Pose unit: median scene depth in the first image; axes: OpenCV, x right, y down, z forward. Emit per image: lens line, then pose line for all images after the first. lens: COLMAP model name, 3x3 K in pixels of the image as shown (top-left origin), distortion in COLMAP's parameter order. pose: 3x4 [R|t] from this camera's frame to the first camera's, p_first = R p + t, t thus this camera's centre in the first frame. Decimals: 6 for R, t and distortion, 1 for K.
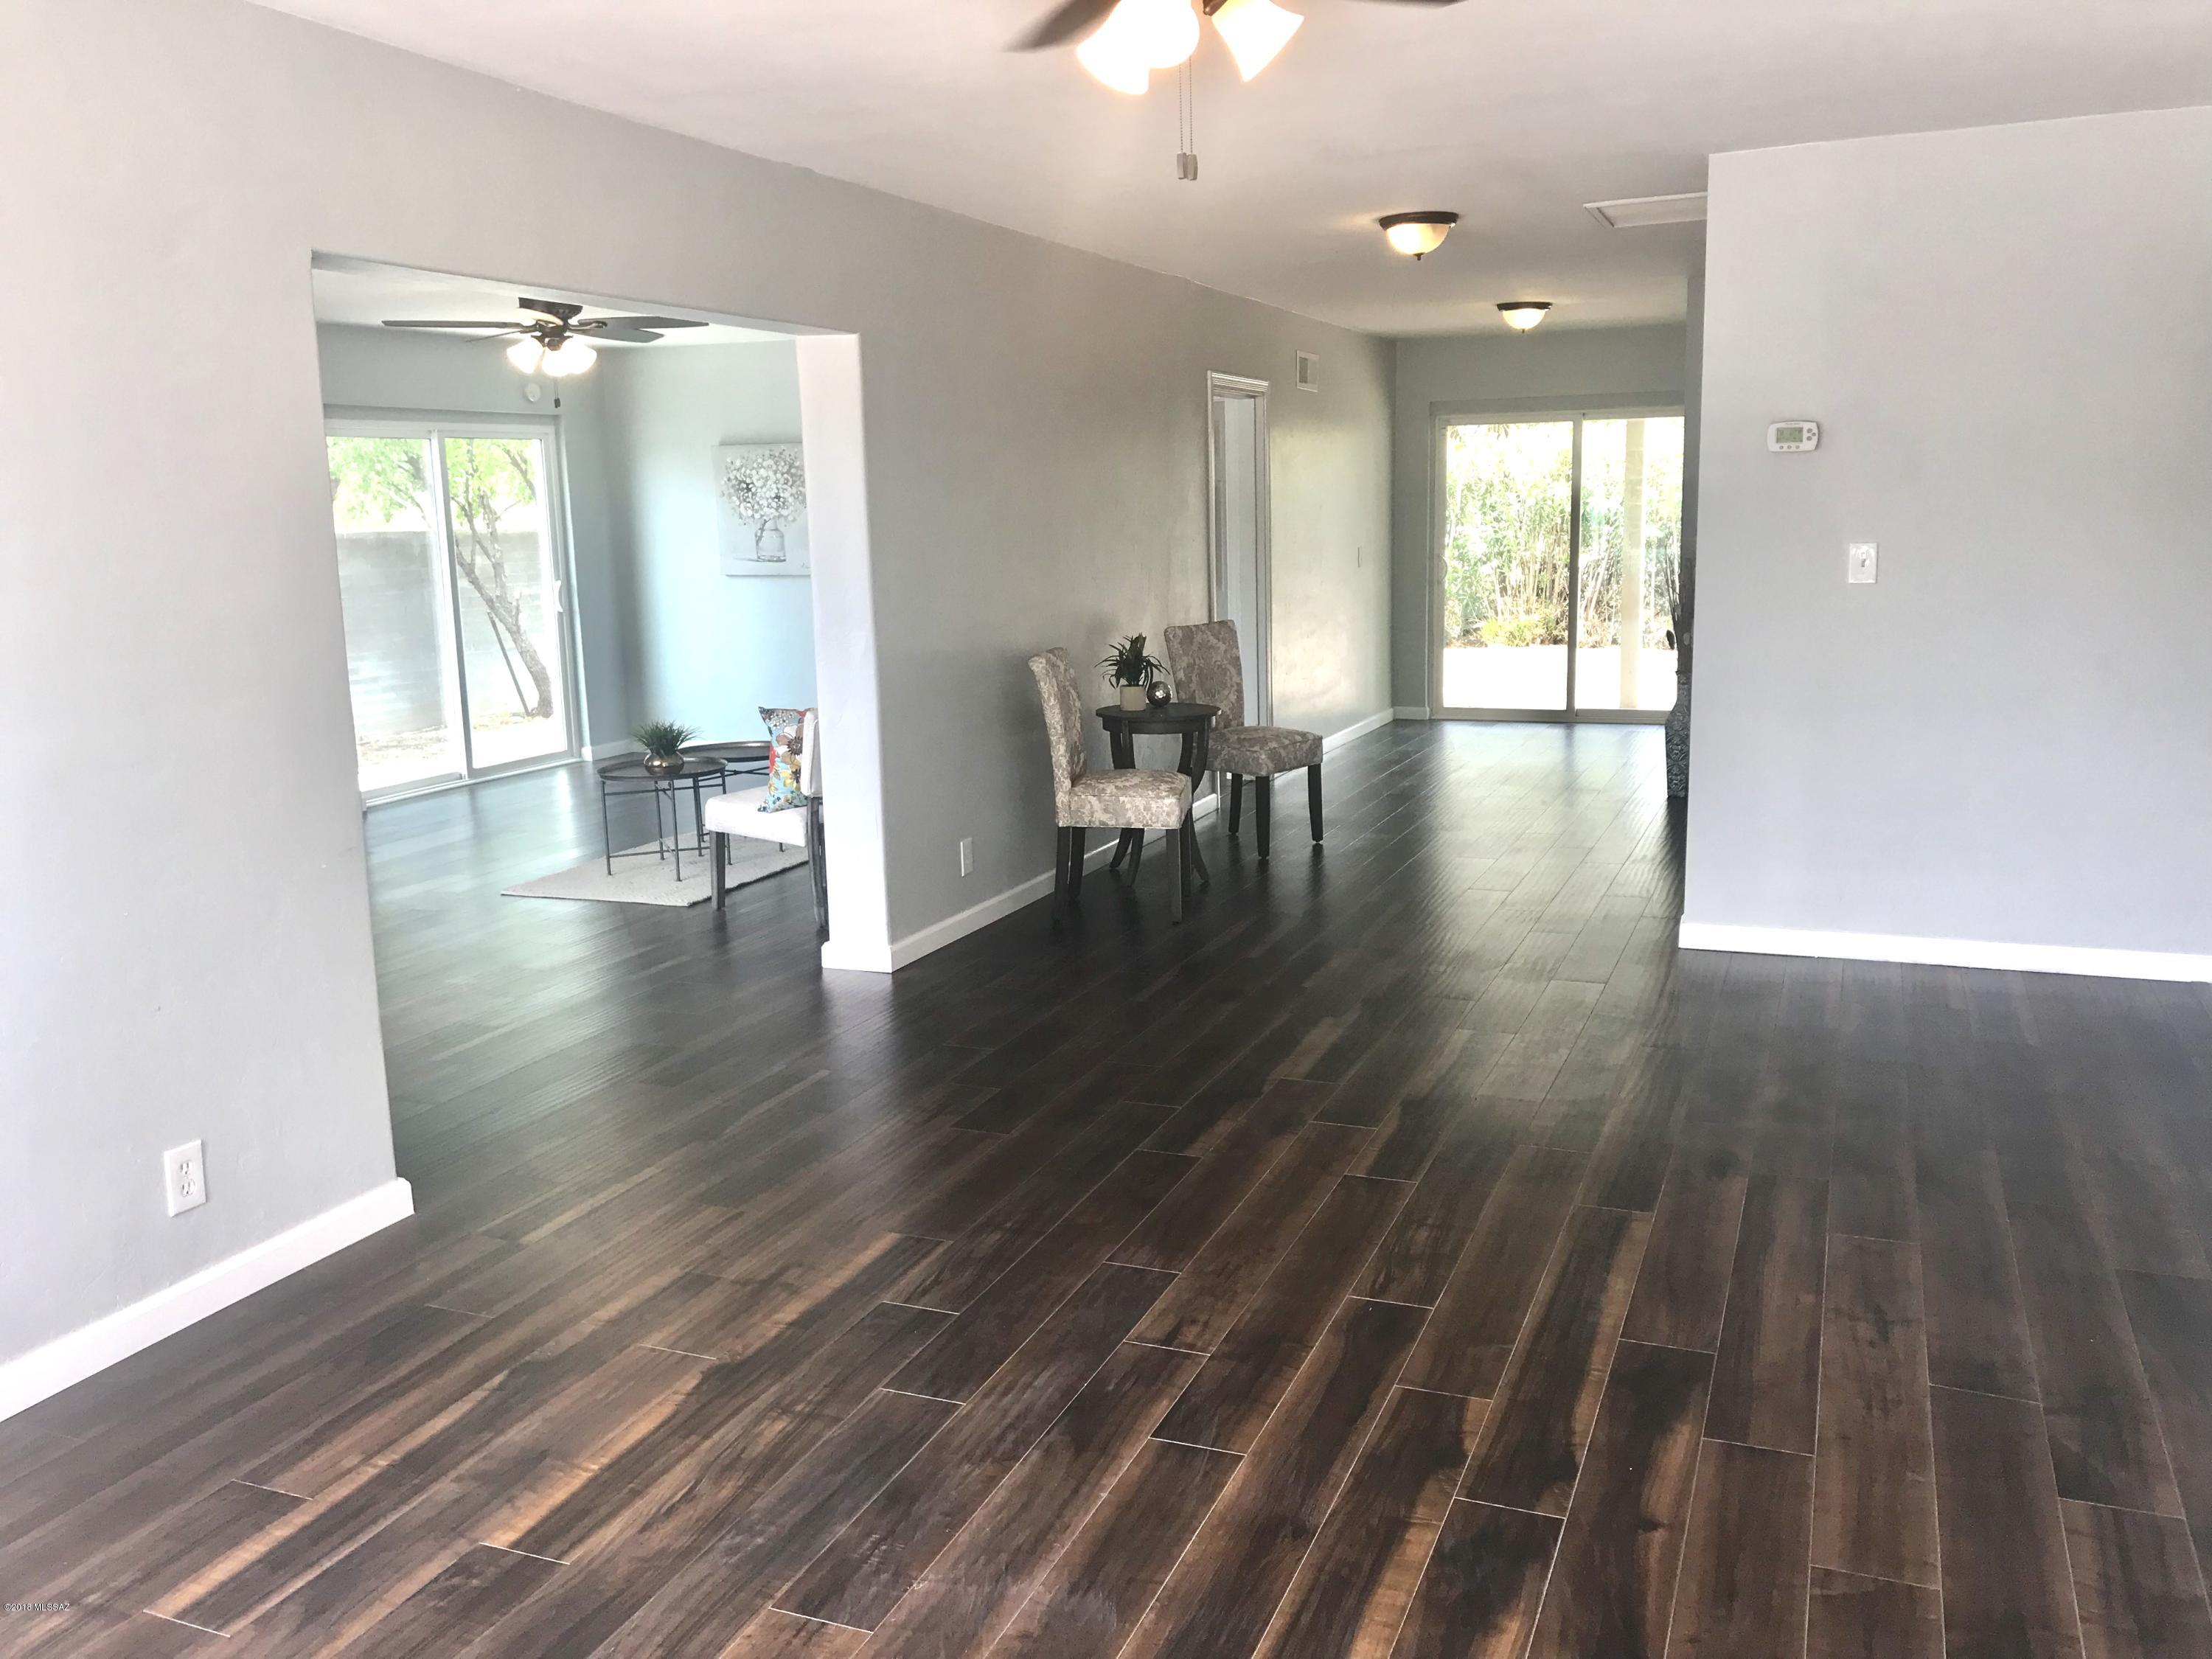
lens RADIAL K [[1840.5, 0, 1084.5], [0, 1840.5, 790.2], [0, 0, 1]] dist [0.044895, -0.001059]
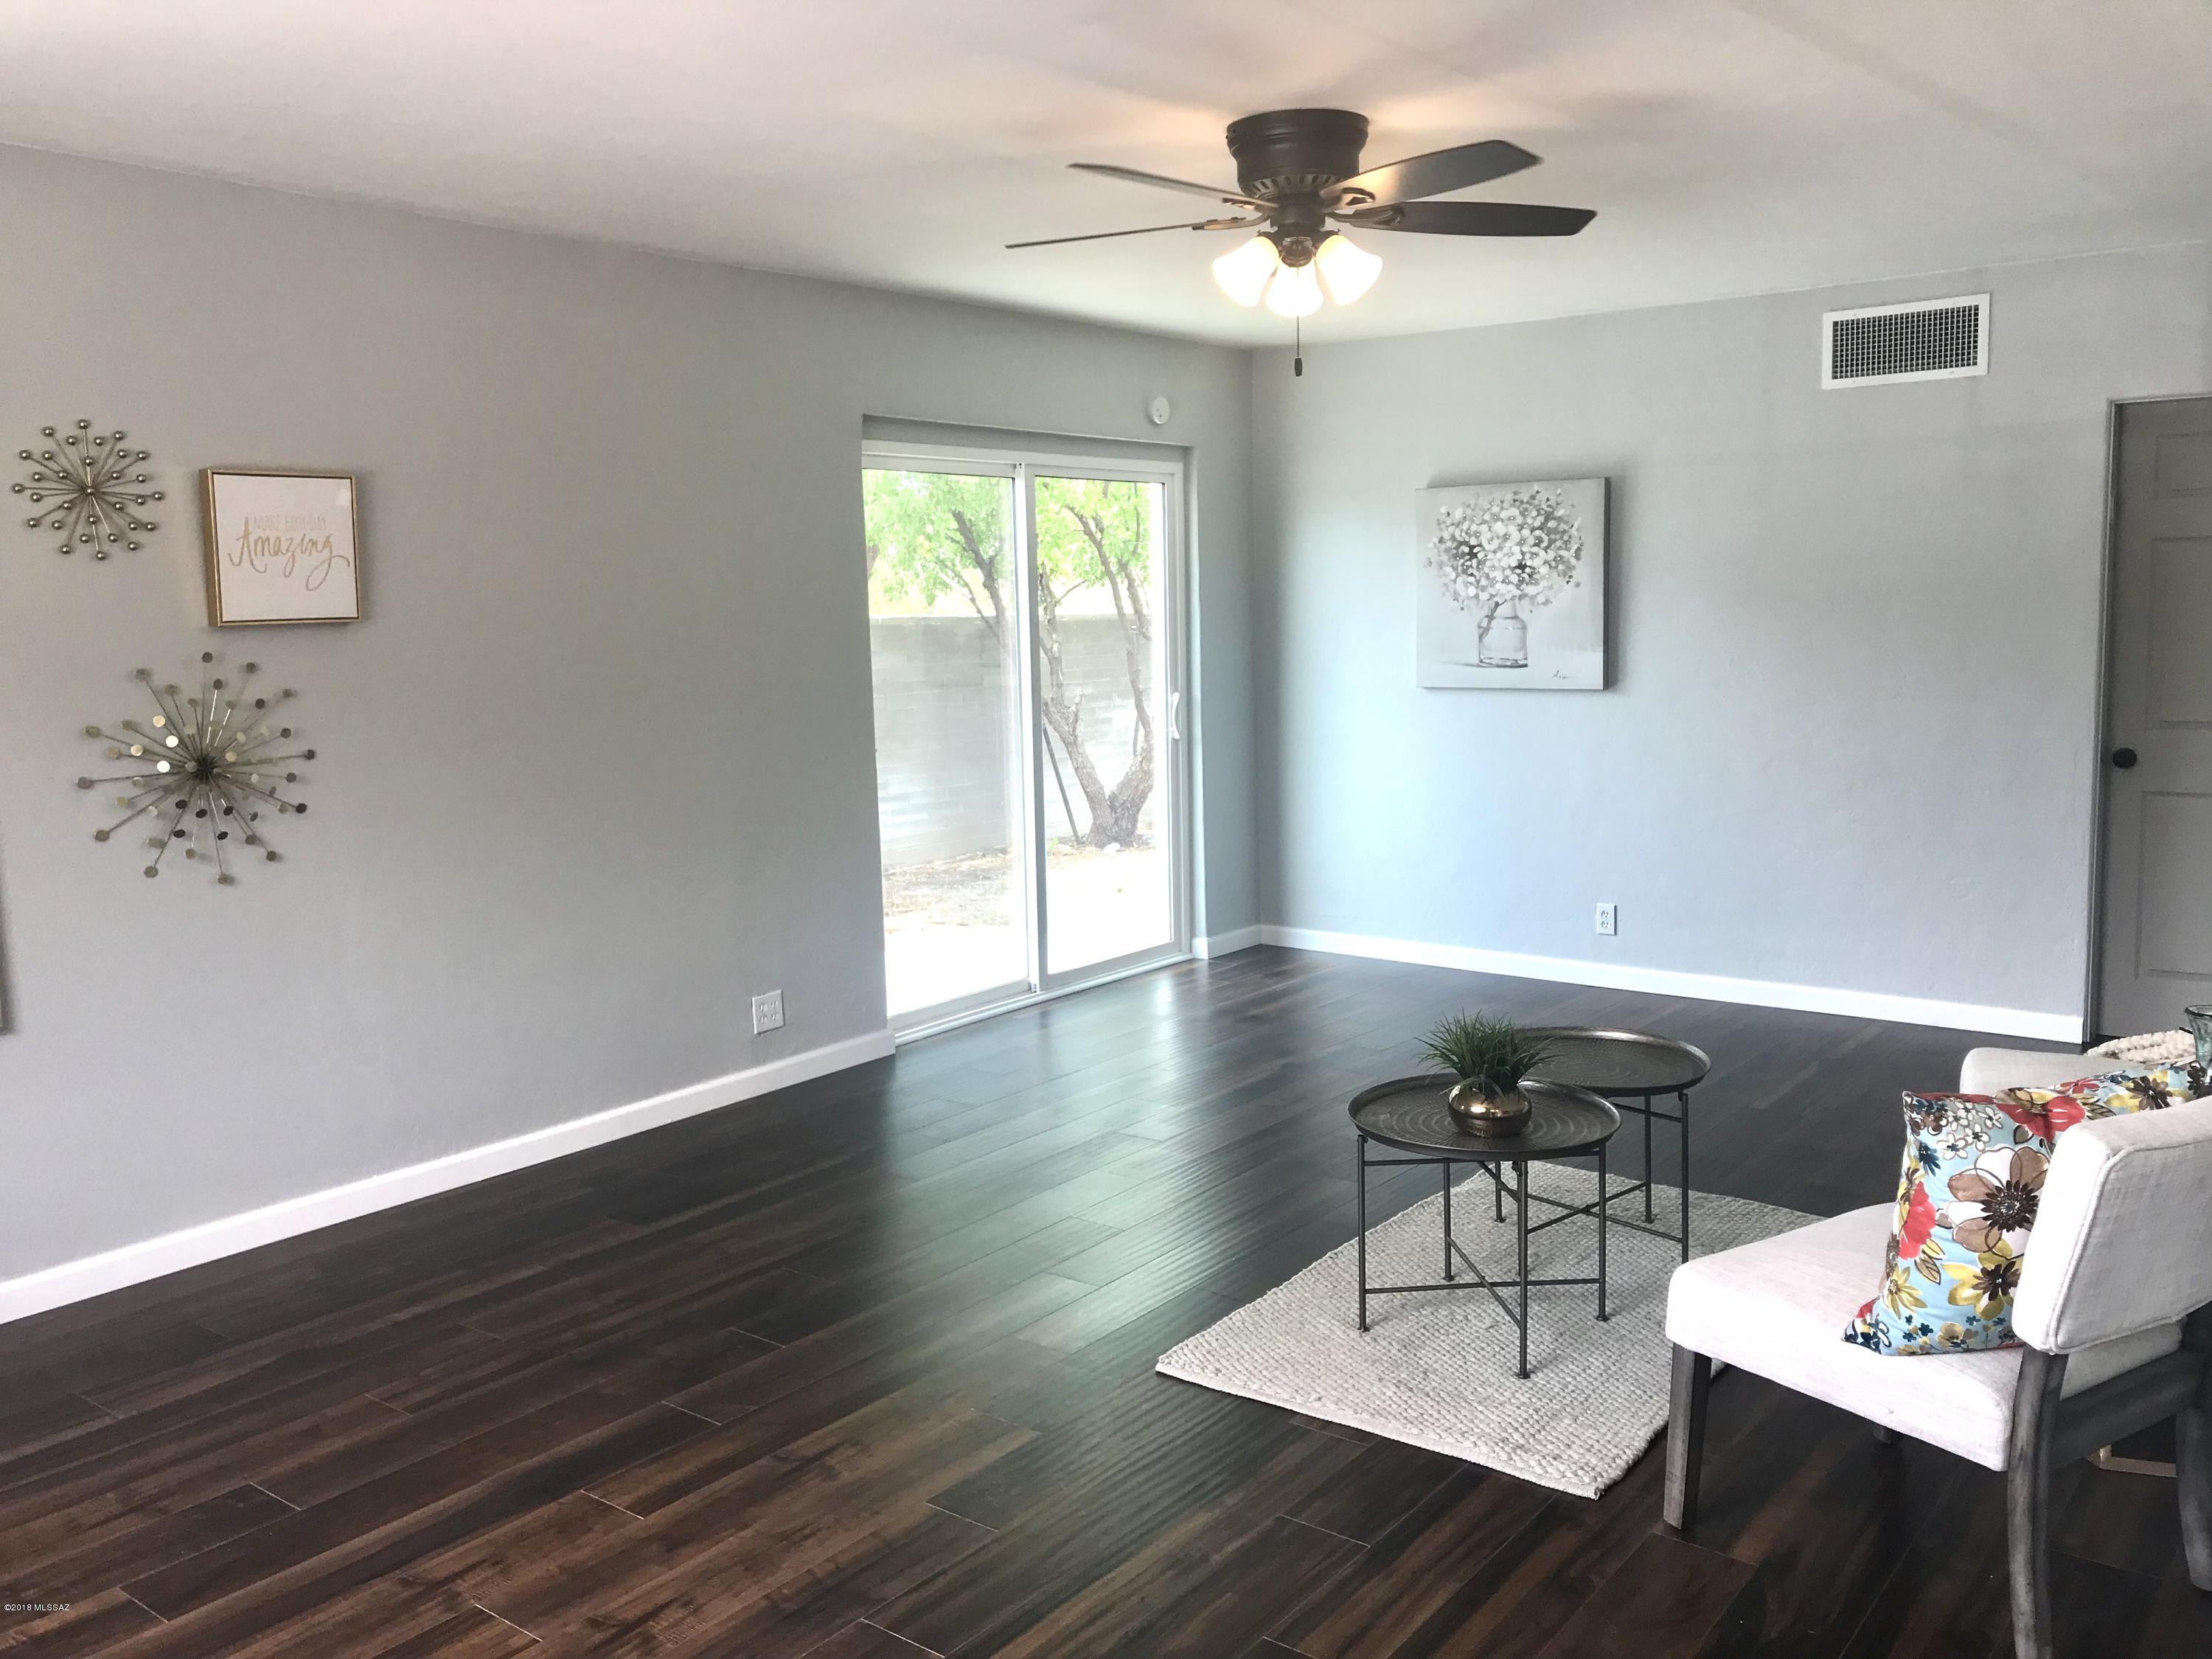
lens RADIAL K [[1840.5, 0, 1105.9], [0, 1840.5, 833.7], [0, 0, 1]] dist [0.044895, -0.001059]
pose [[0.968322, 0.035260, -0.247204, -0.143335], [-0.040691, 0.999029, -0.016893, -0.050389], [0.246368, 0.026416, 0.968816, 0.350466]]
